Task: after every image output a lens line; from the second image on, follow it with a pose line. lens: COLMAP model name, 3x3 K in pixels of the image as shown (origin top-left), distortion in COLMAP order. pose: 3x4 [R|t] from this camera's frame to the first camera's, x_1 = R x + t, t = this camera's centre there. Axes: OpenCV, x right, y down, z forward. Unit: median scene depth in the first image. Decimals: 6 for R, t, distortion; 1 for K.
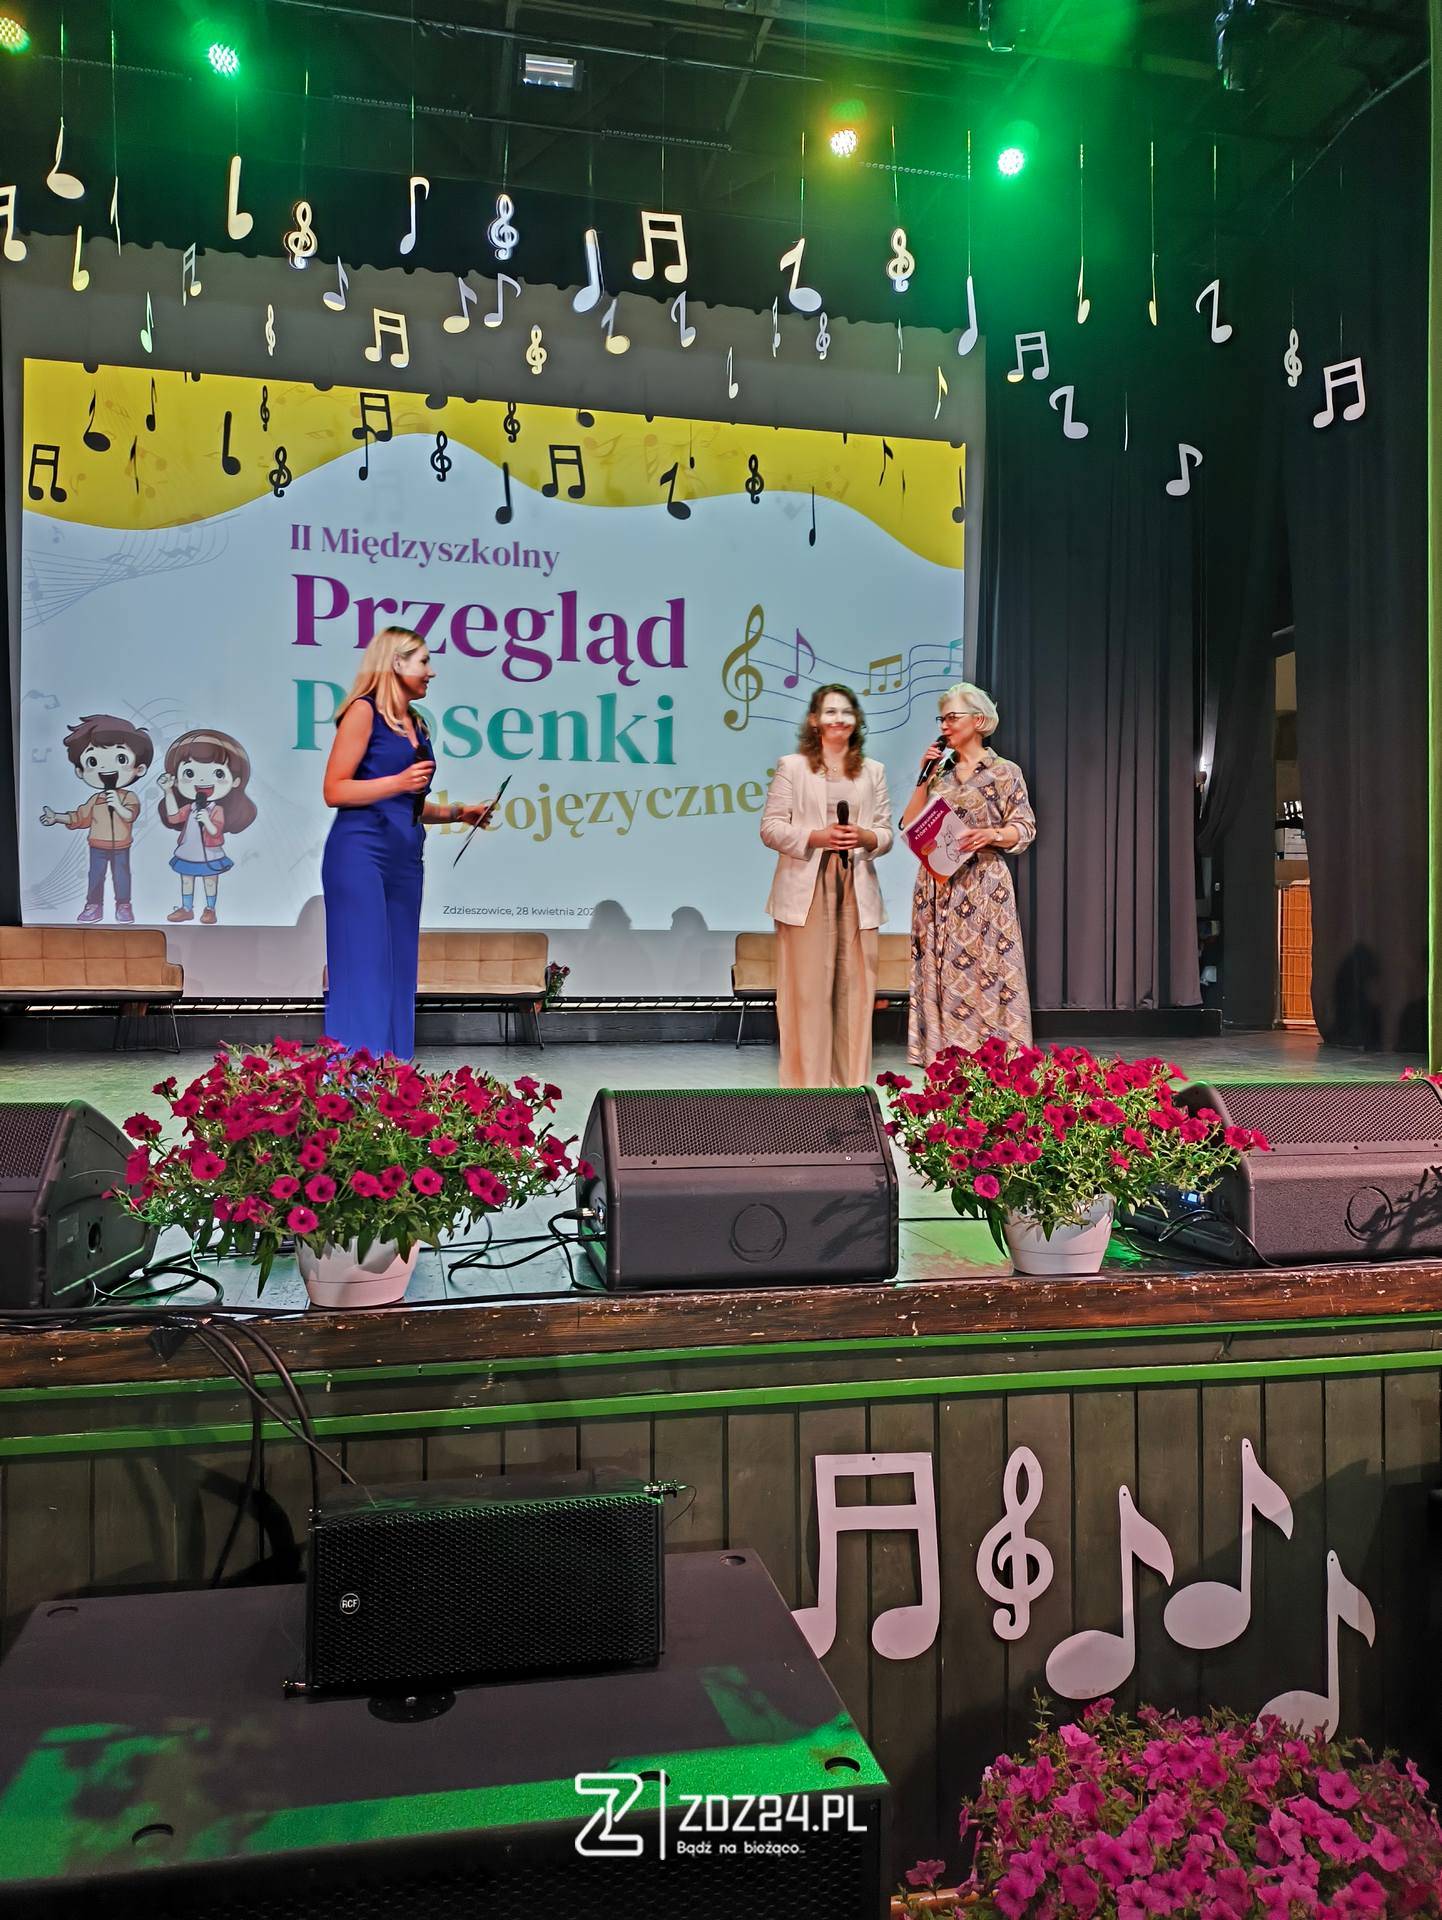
lens RADIAL K [[1401.9, 0, 721.0], [0, 1401.9, 960.0], [0, 0, 1]] dist [0.087286, -0.163480]
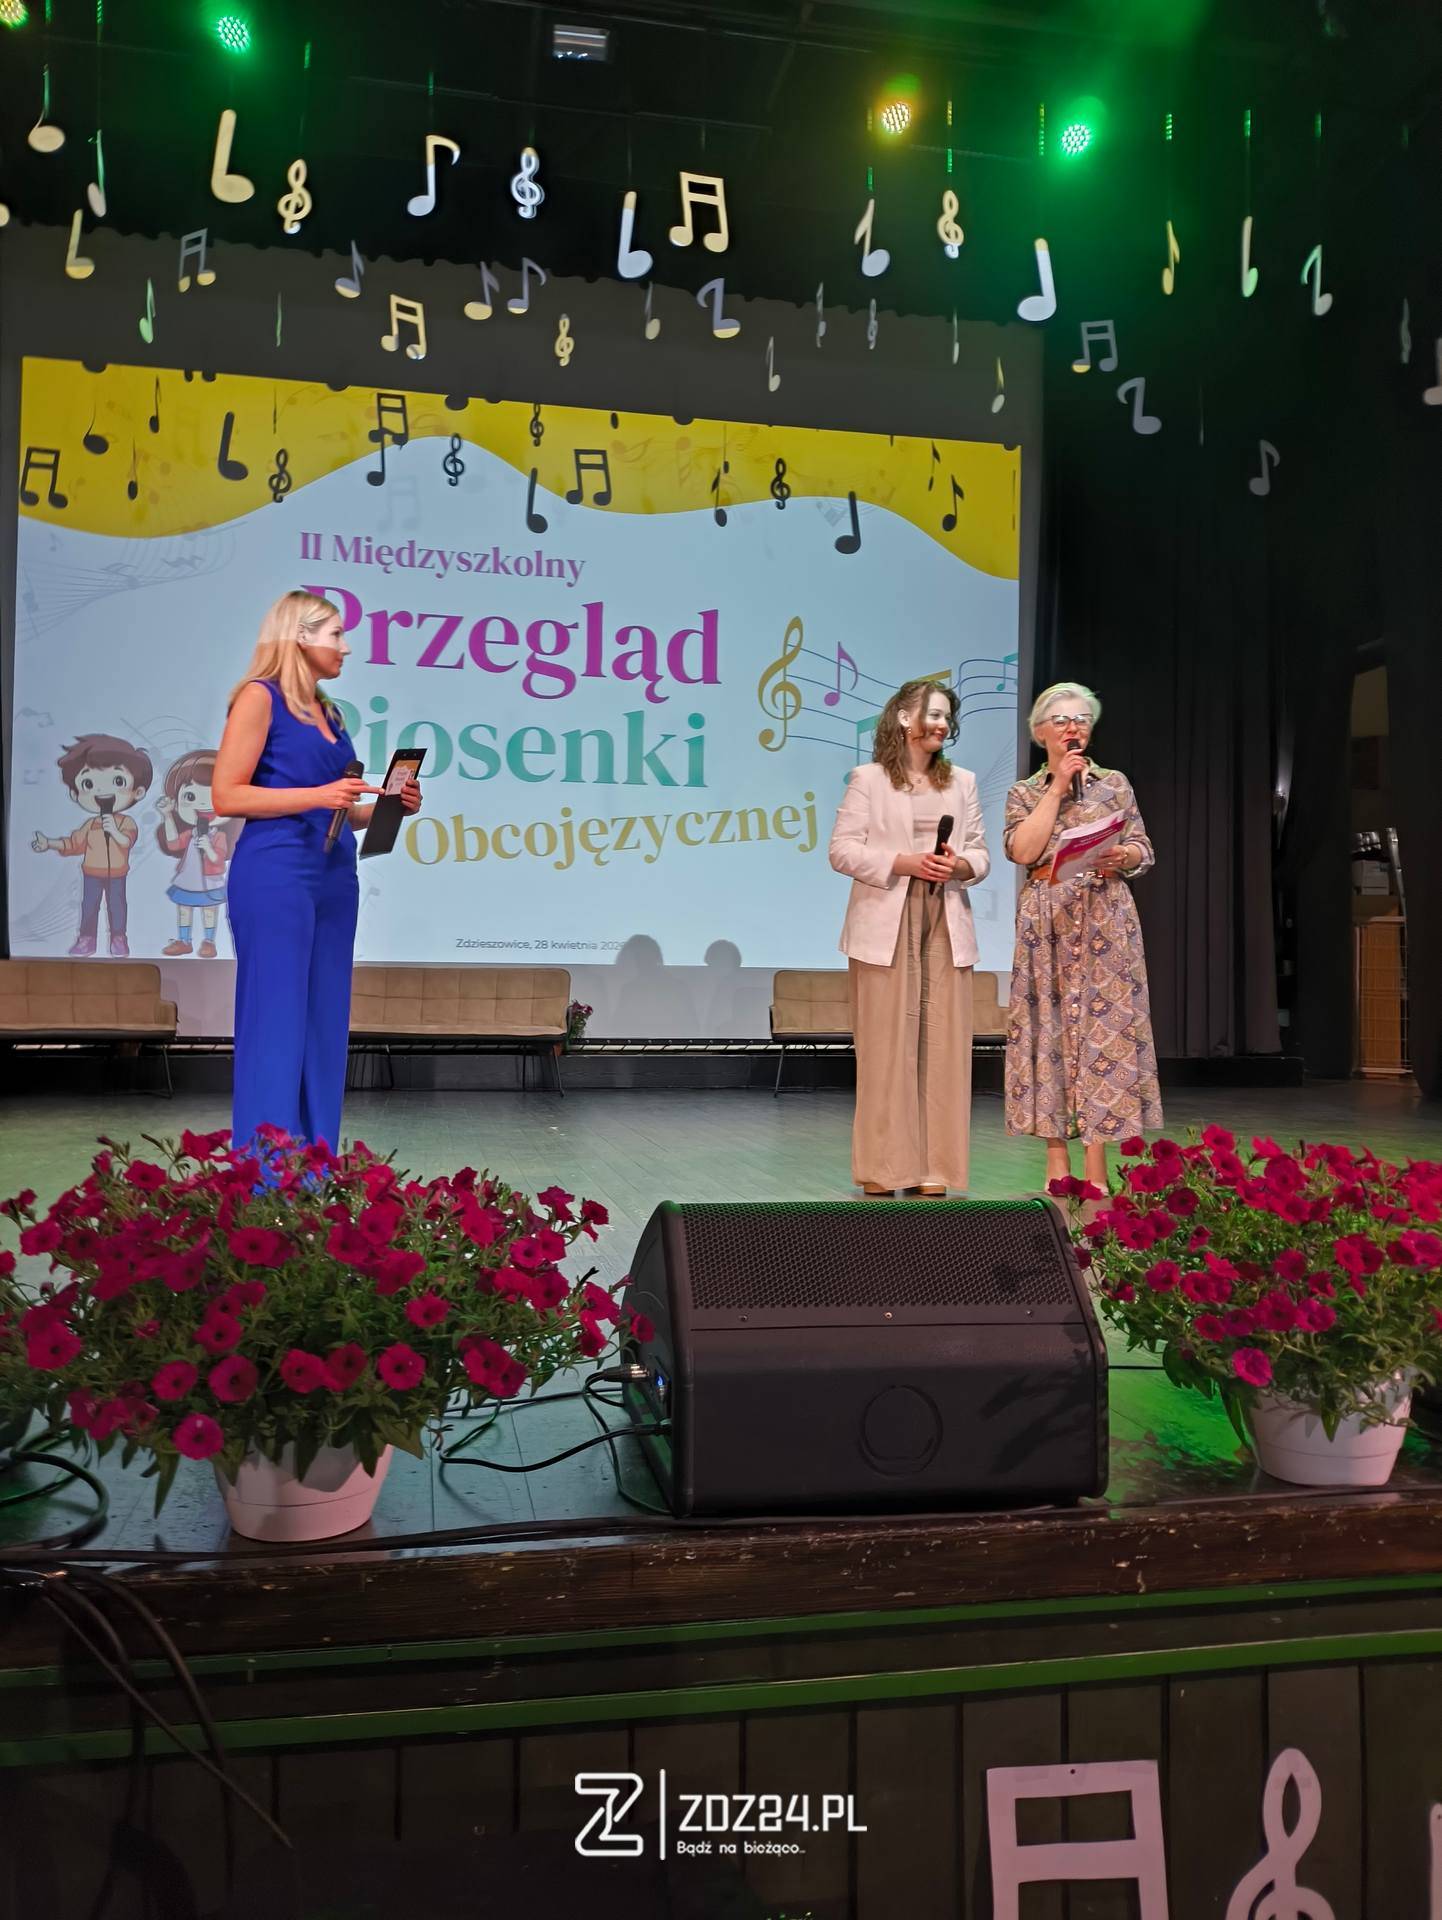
lens RADIAL K [[1401.0, 0, 694.0], [0, 1401.0, 968.6], [0, 0, 1]] dist [0.017560, -0.003481]
pose [[0.999507, 0.005108, -0.030970, -0.013078], [-0.005686, 0.999811, -0.018596, -0.002767], [0.030869, 0.018763, 0.999347, 0.084240]]
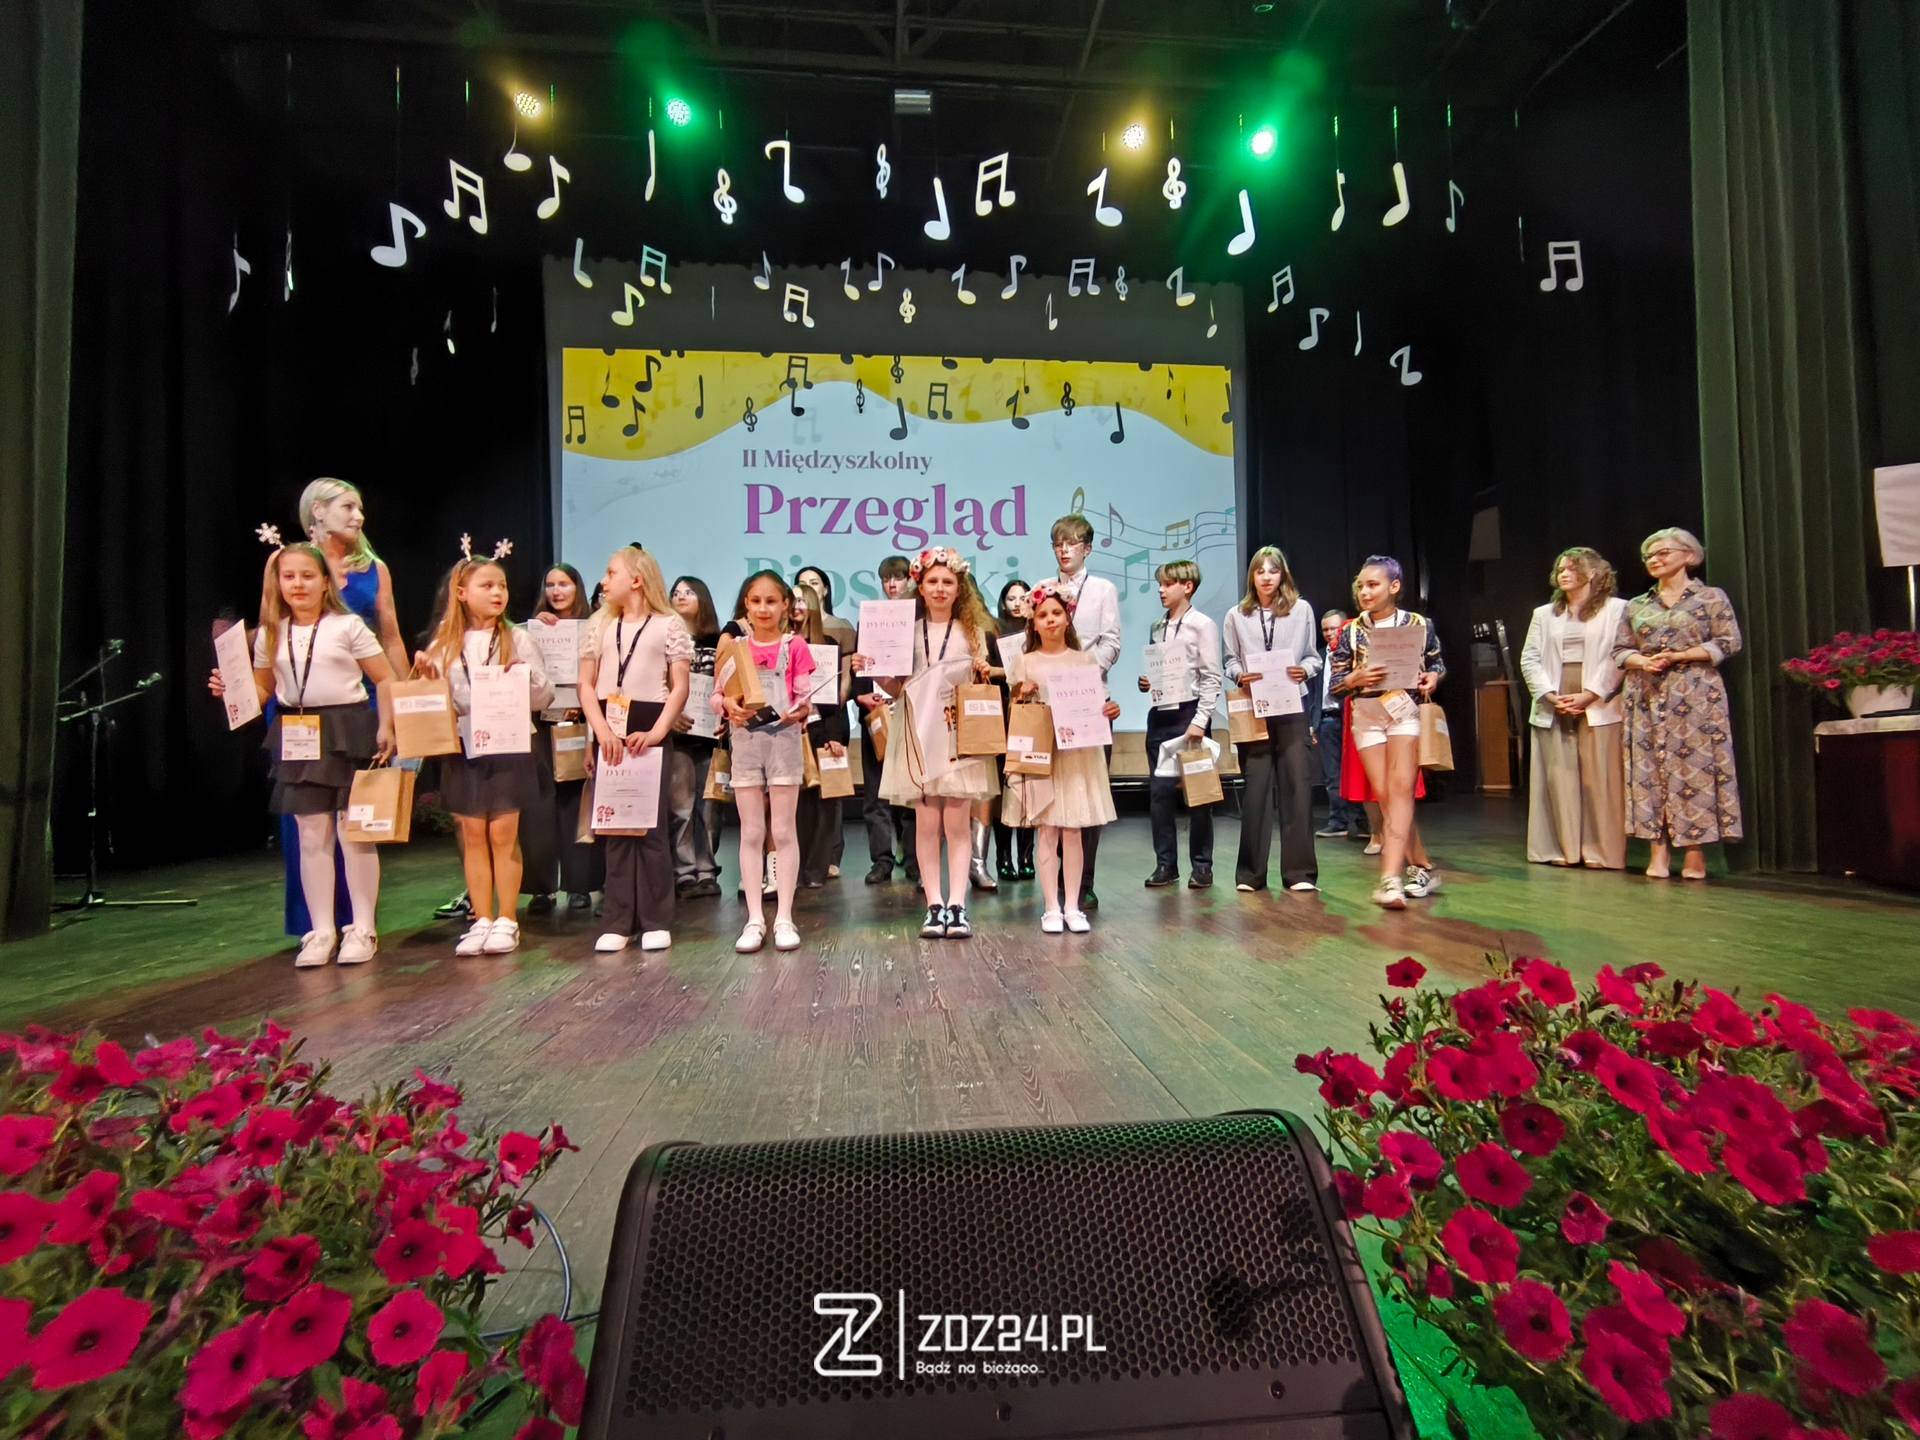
lens RADIAL K [[891.1, 0, 950.0], [0, 891.1, 721.7], [0, 0, 1]] dist [-0.084344, 0.061278]
pose [[0.991693, -0.025261, -0.126124, 0.004597], [0.021329, 0.999246, -0.032433, -0.004133], [0.126848, 0.029473, 0.991484, 0.167570]]
